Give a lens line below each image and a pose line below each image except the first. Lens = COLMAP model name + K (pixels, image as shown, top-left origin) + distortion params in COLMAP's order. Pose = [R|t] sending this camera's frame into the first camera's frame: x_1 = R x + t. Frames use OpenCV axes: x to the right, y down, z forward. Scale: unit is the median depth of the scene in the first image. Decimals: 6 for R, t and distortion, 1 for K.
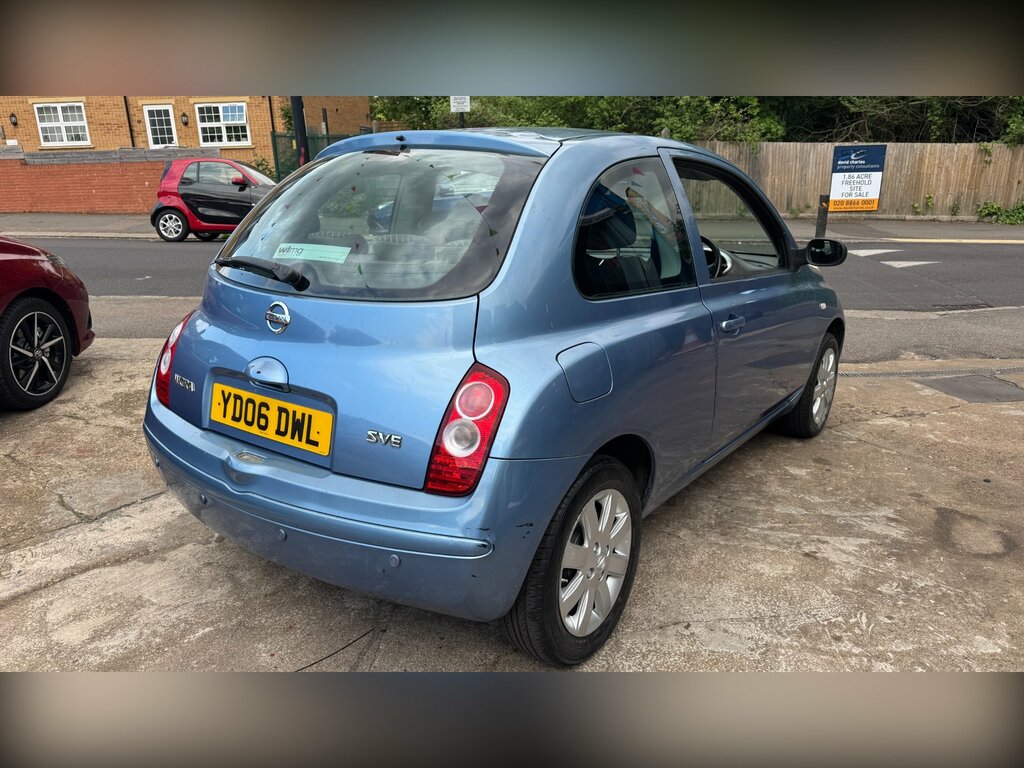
lens RADIAL K [[727.4, 0, 510.9], [0, 727.4, 384.3], [0, 0, 1]] dist [0.018625, -0.011700]
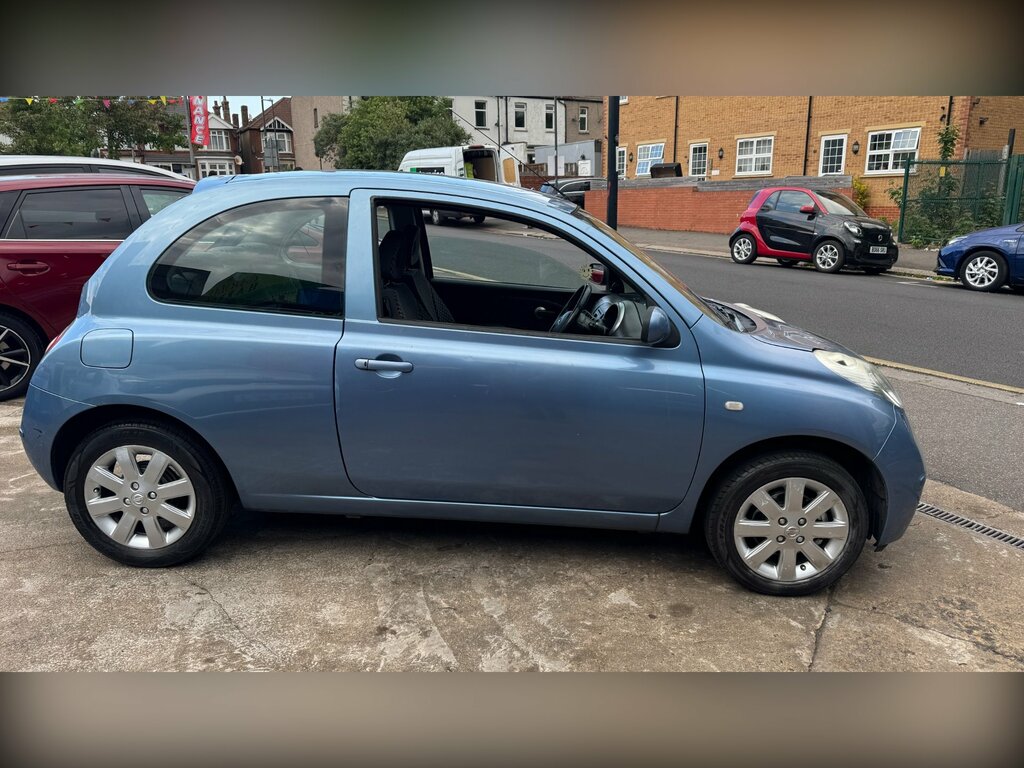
lens RADIAL K [[727.4, 0, 517.8], [0, 727.4, 390.8], [0, 0, 1]] dist [0.018625, -0.011700]
pose [[0.576709, 0.229285, -0.784114, 0.150600], [-0.248984, 0.963475, 0.098606, -0.024220], [0.778083, 0.138365, 0.612733, 0.069624]]
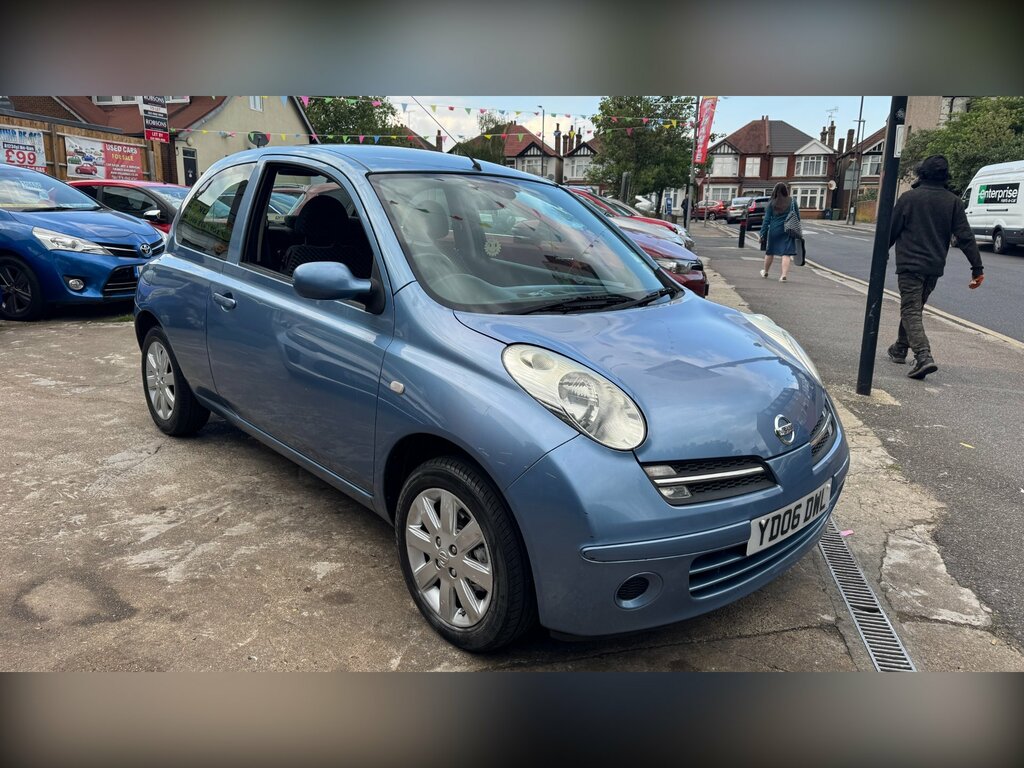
lens RADIAL K [[727.4, 0, 507.1], [0, 727.4, 385.3], [0, 0, 1]] dist [0.018625, -0.011700]
pose [[-0.183872, 0.235684, -0.954277, 0.174558], [-0.301267, 0.910594, 0.282944, -0.054265], [0.935644, 0.339517, -0.096429, 0.201195]]
